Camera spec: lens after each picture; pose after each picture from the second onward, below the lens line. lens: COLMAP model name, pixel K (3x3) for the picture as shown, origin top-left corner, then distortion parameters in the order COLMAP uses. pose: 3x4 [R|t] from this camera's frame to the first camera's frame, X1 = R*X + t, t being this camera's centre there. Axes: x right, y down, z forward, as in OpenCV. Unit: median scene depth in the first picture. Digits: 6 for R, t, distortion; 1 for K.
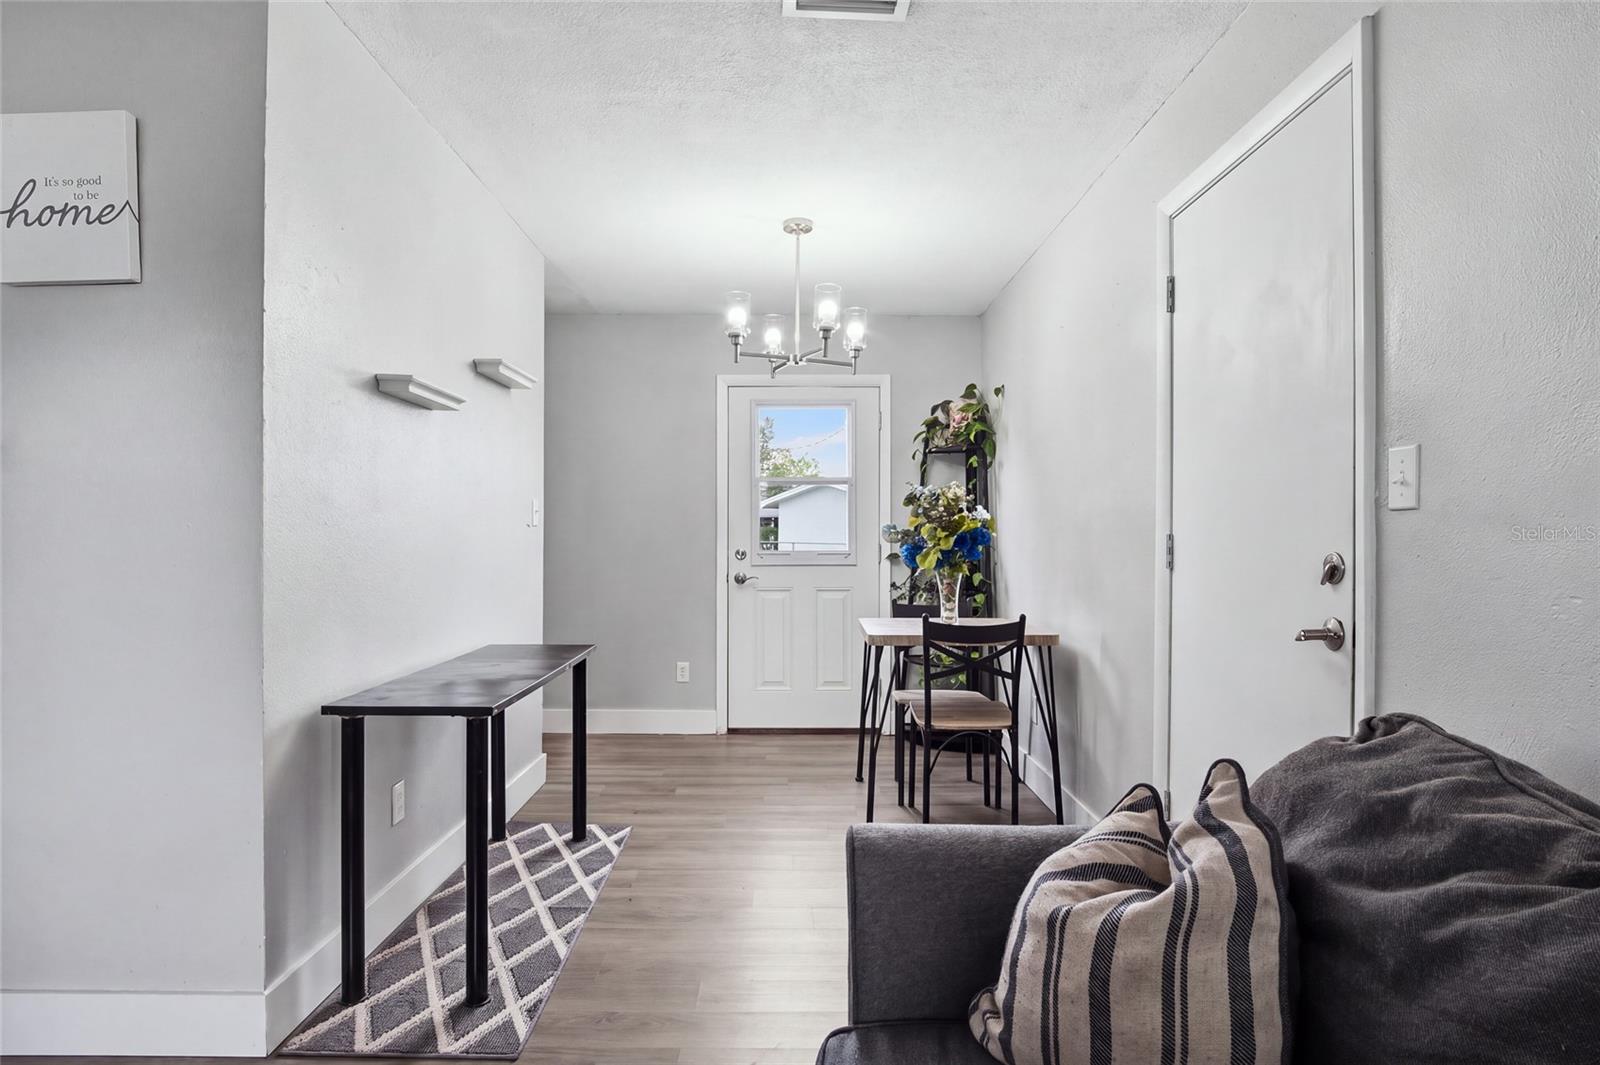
lens RADIAL K [[861.7, 0, 789.7], [0, 861.7, 533.2], [0, 0, 1]] dist [-0.030091, 0.008203]
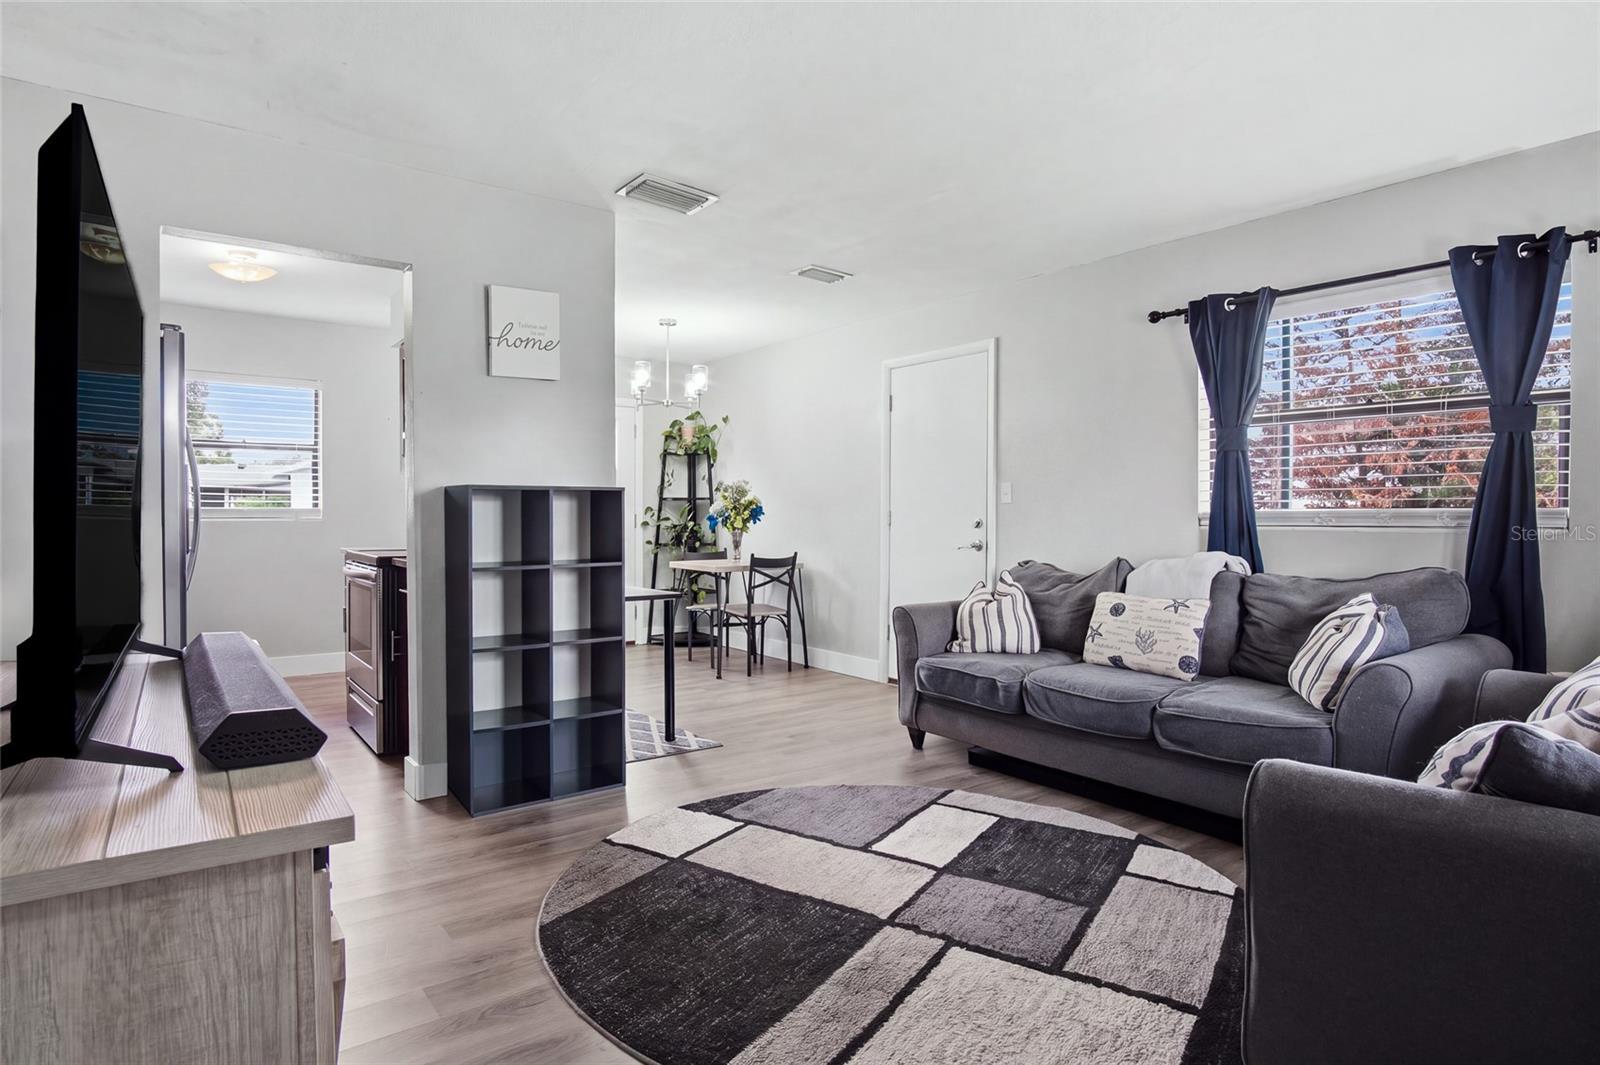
lens RADIAL K [[861.7, 0, 789.7], [0, 861.7, 533.2], [0, 0, 1]] dist [-0.030091, 0.008203]
pose [[0.802416, -0.015689, 0.596559, -1.446702], [-0.003836, 0.999498, 0.031446, -0.011344], [-0.596753, -0.027521, 0.801953, -0.856913]]
